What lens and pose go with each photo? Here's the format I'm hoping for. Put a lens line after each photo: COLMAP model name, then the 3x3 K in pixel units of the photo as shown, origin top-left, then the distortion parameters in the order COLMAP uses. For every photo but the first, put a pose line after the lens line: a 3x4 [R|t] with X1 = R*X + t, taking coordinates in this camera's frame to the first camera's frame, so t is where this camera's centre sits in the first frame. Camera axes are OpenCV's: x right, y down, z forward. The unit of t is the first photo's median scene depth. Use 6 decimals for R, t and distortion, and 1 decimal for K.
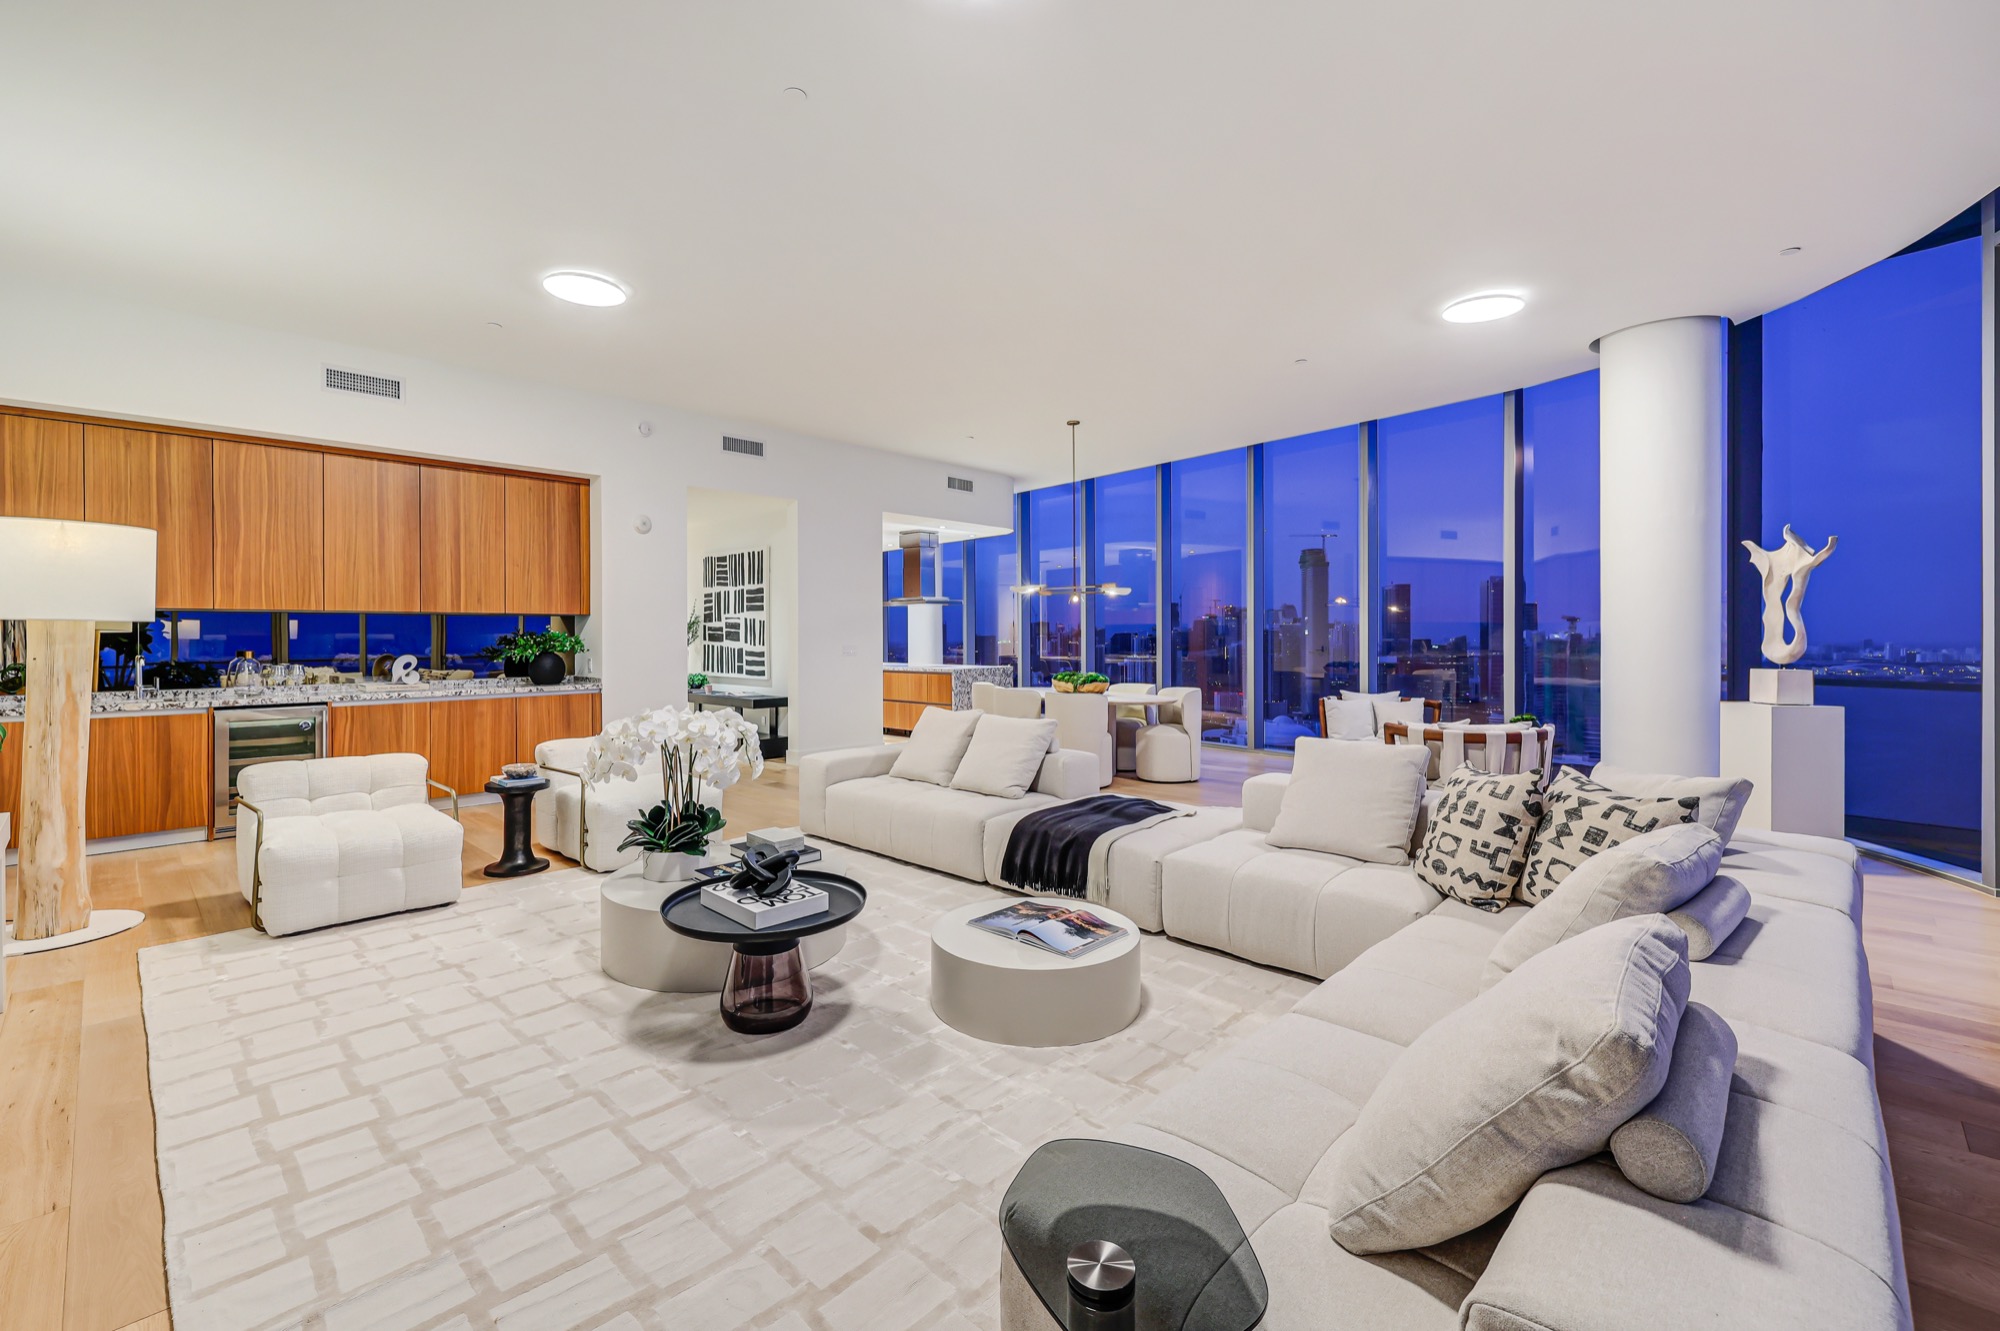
lens RADIAL K [[871.2, 0, 982.3], [0, 871.2, 654.3], [0, 0, 1]] dist [-0.004286, 0.000400]
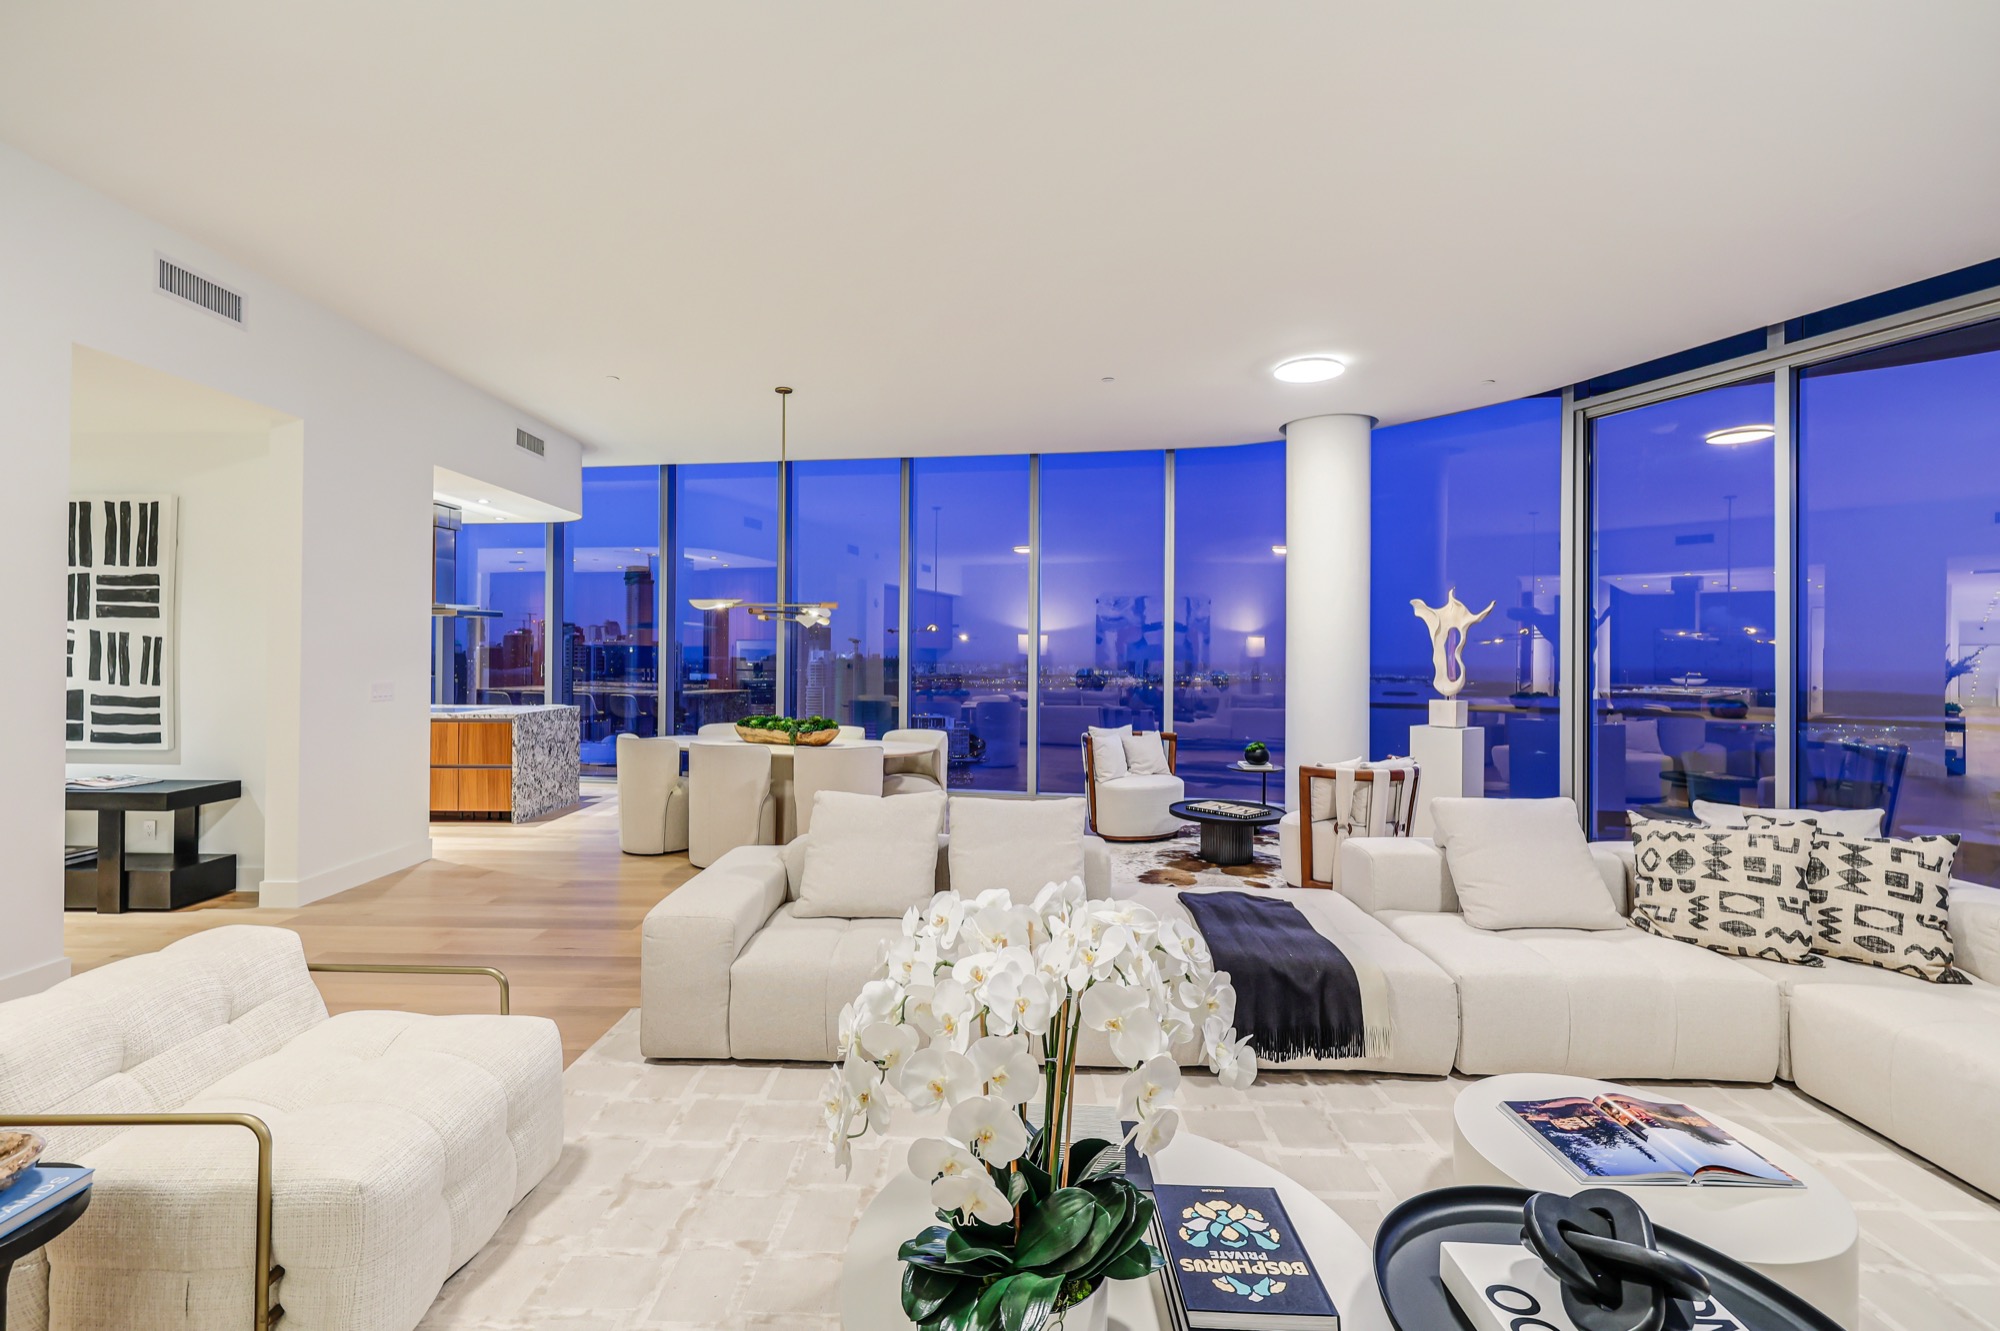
lens RADIAL K [[871.2, 0, 1003.7], [0, 871.2, 657.7], [0, 0, 1]] dist [-0.004286, 0.000400]
pose [[0.725487, 0.006000, 0.688209, -0.244605], [0.005084, 0.999888, -0.014077, -0.016658], [-0.688217, 0.013712, 0.725376, 0.280047]]
